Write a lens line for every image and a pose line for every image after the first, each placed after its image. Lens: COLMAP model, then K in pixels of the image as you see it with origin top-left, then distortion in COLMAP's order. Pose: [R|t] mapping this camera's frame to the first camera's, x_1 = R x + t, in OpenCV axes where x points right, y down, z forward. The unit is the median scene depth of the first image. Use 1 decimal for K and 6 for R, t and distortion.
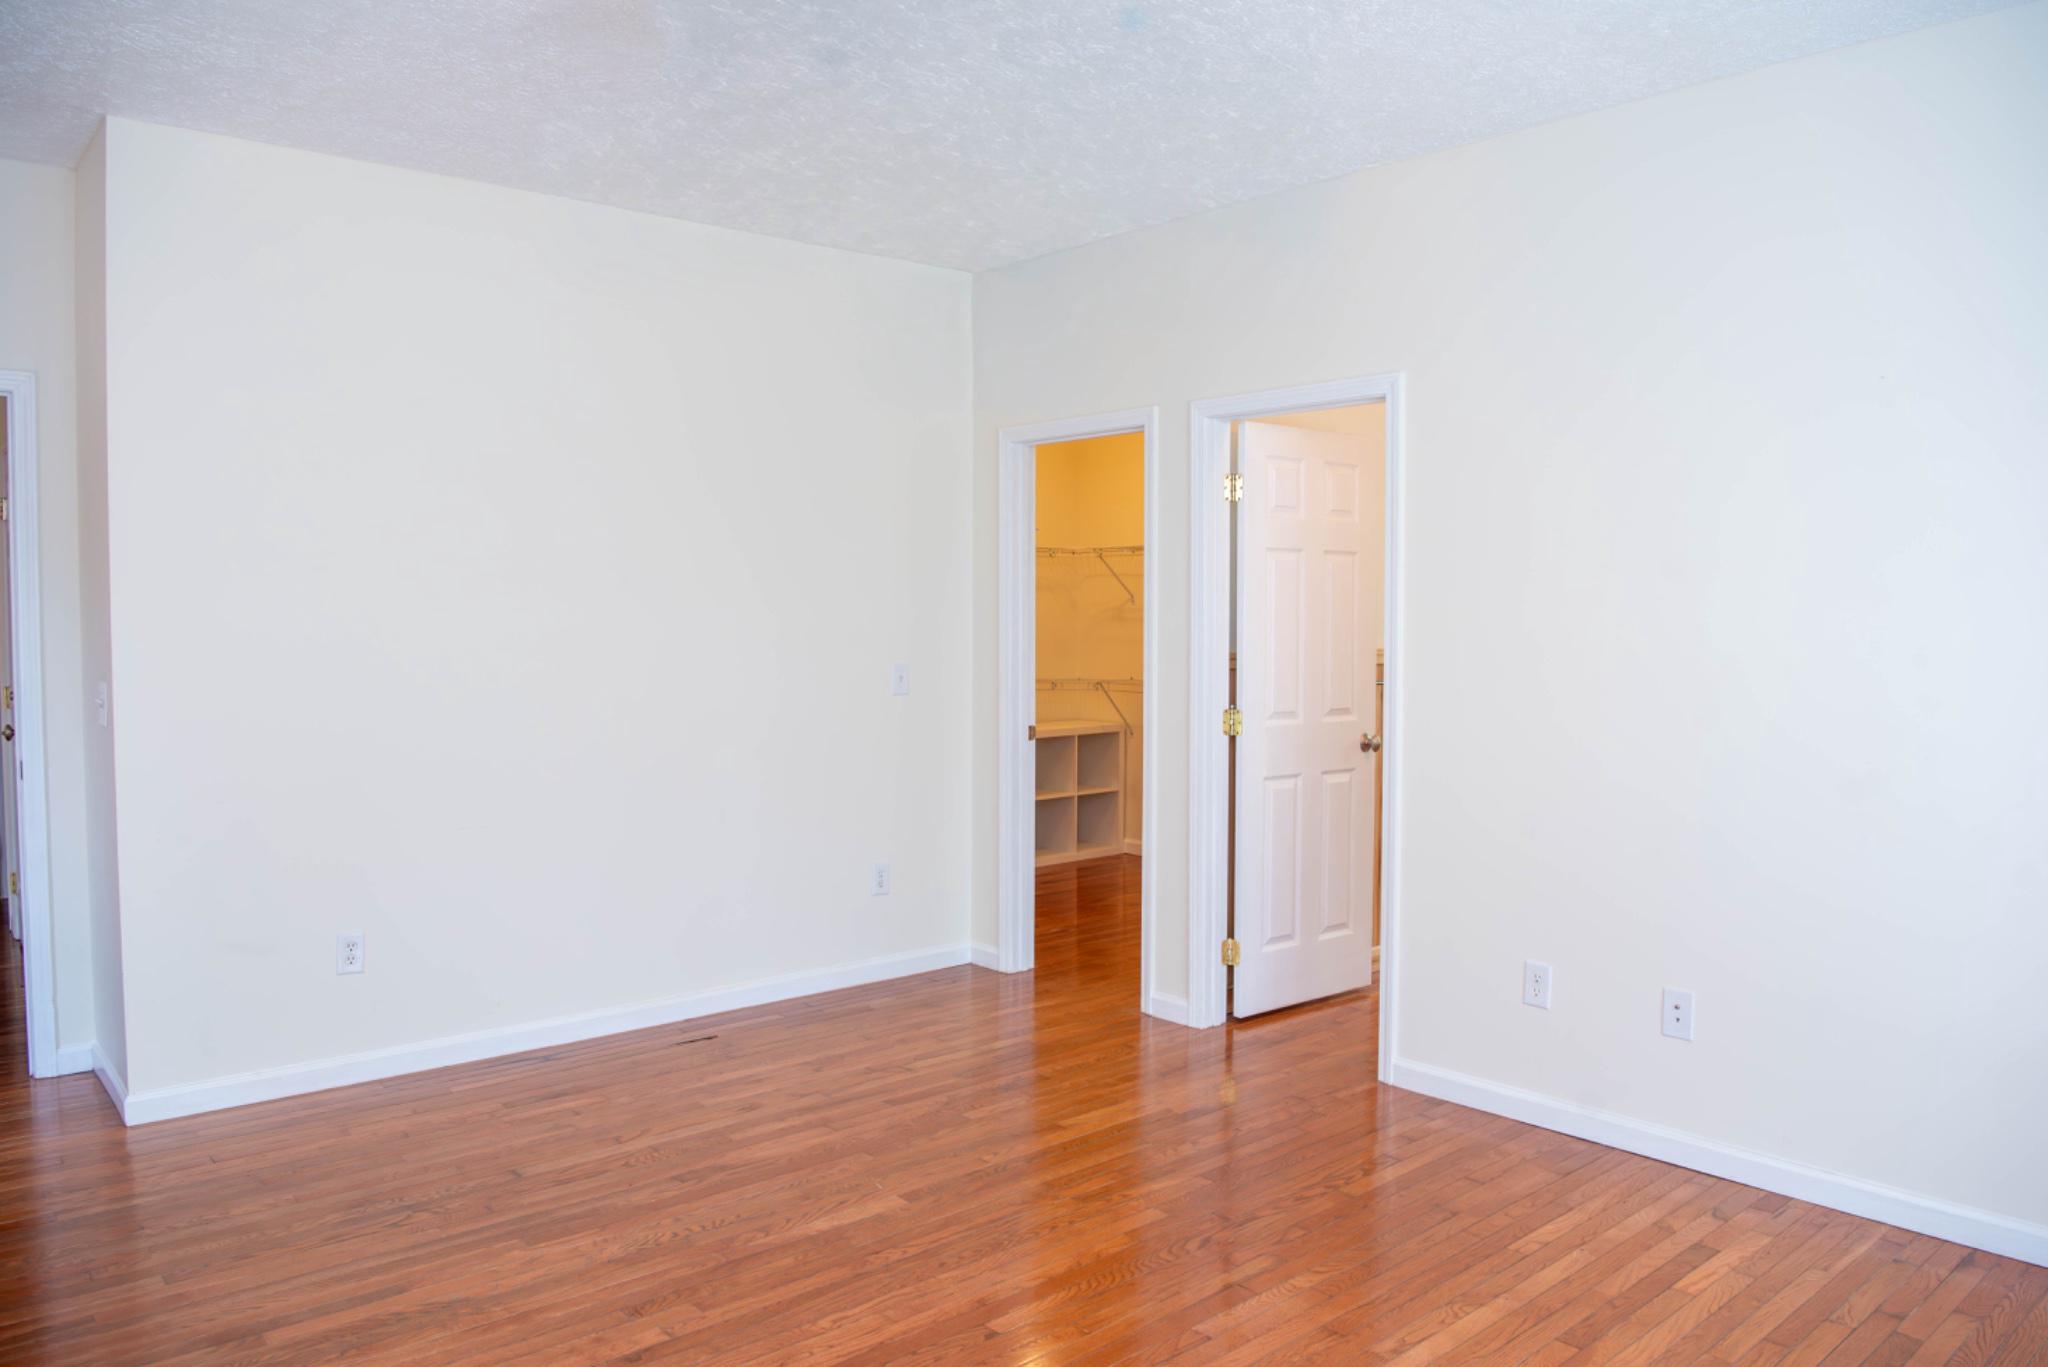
lens RADIAL K [[1392.7, 0, 1024.0], [0, 1392.7, 683.5], [0, 0, 1]] dist [-0.069280, 0.004069]
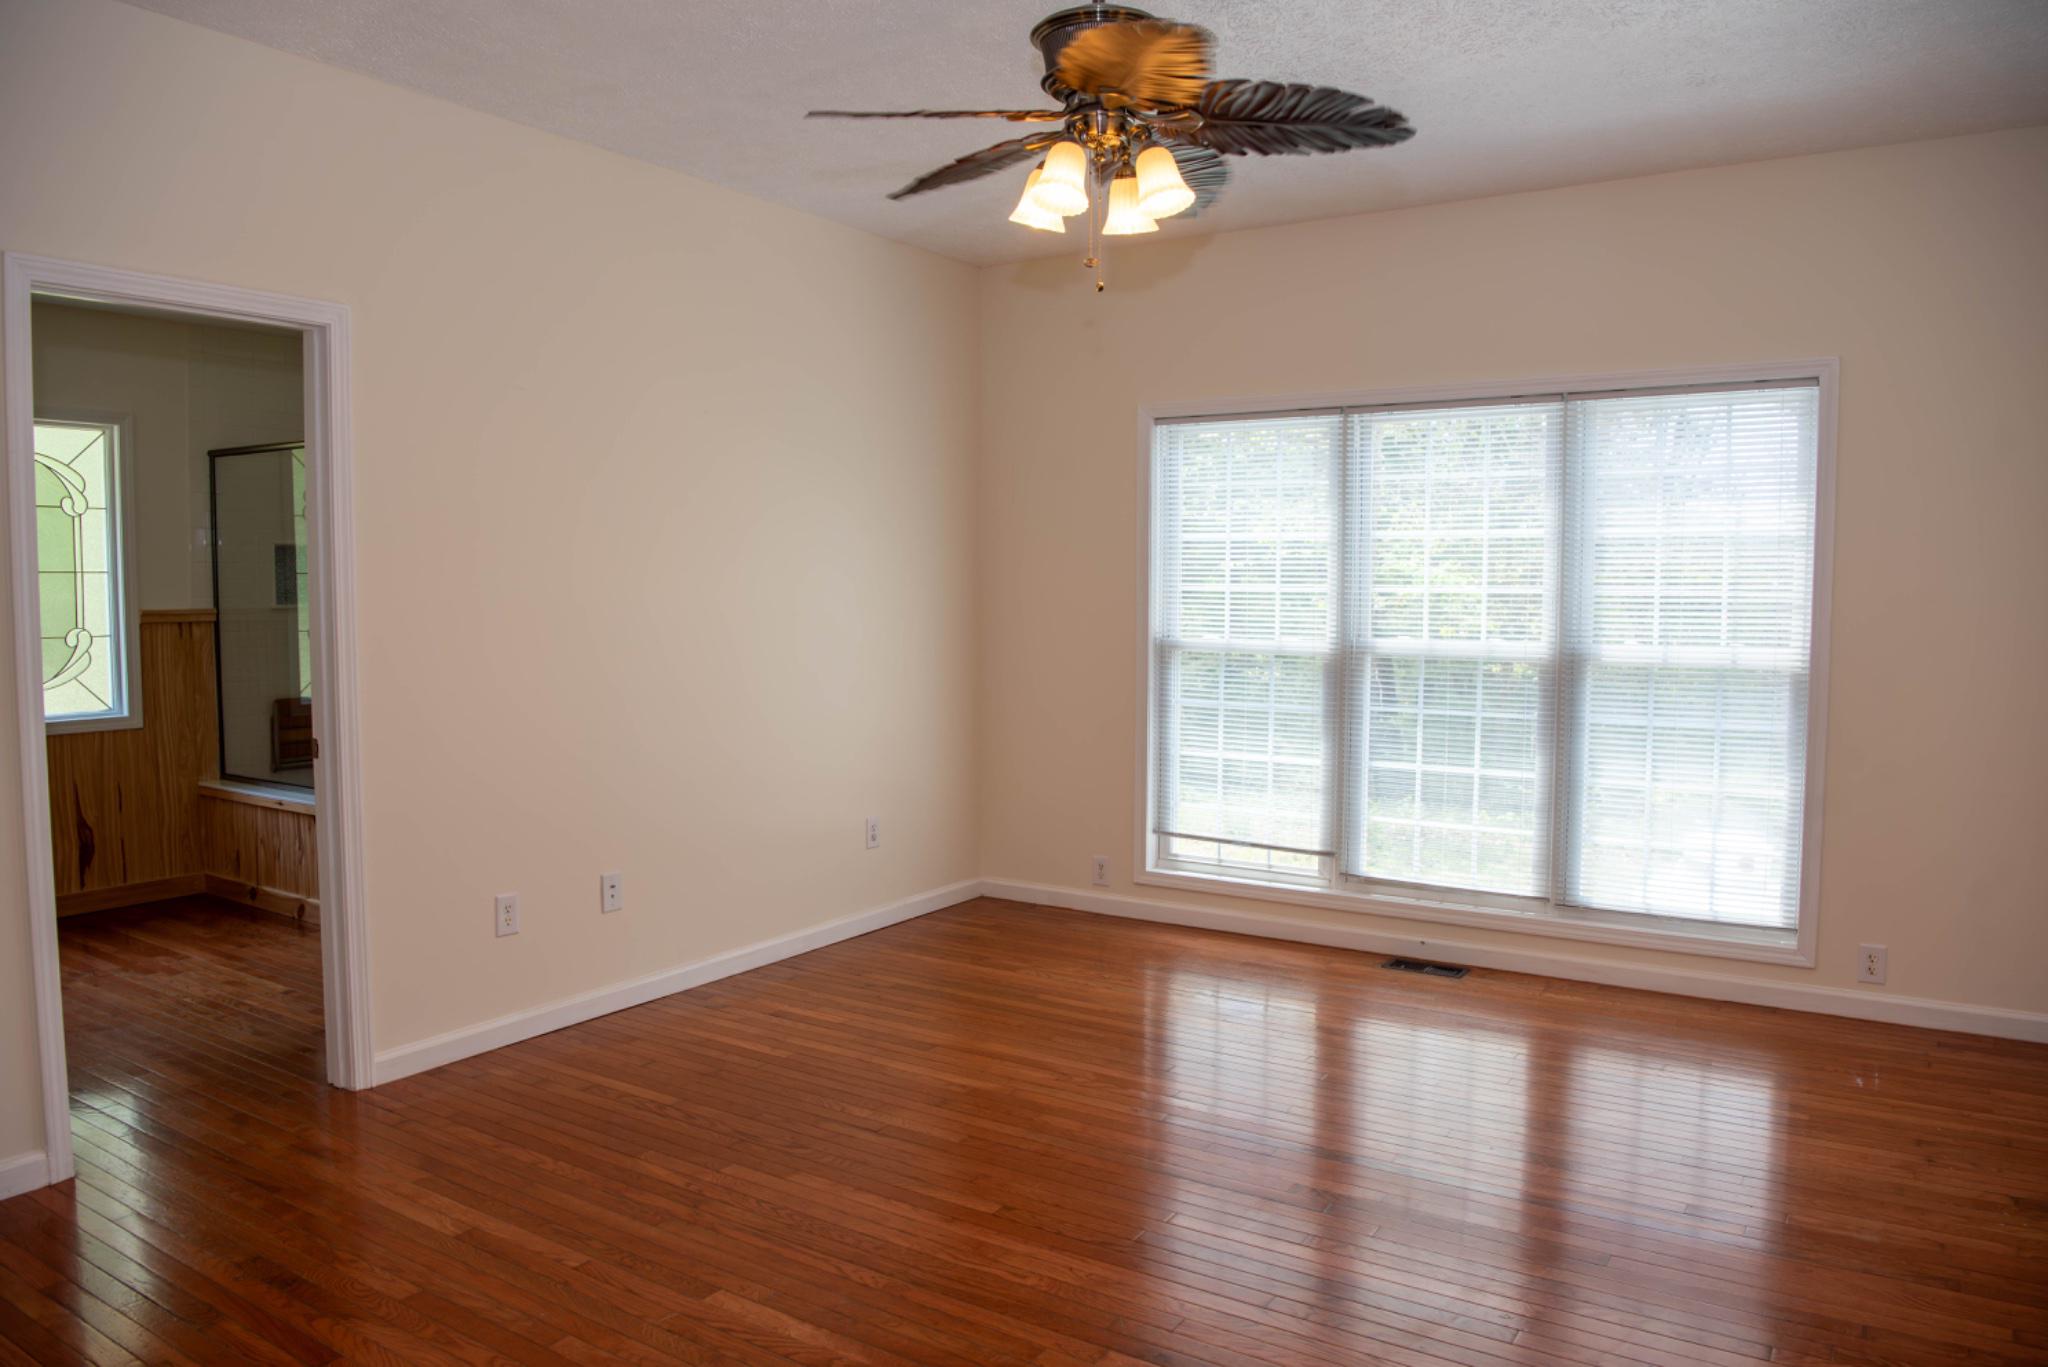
lens RADIAL K [[1392.7, 0, 1024.0], [0, 1392.7, 683.5], [0, 0, 1]] dist [-0.069280, 0.004069]
pose [[-0.256428, -0.075675, 0.963596, -0.917292], [0.037951, 0.995373, 0.088270, -0.052407], [-0.965818, 0.059204, -0.252370, 1.041266]]
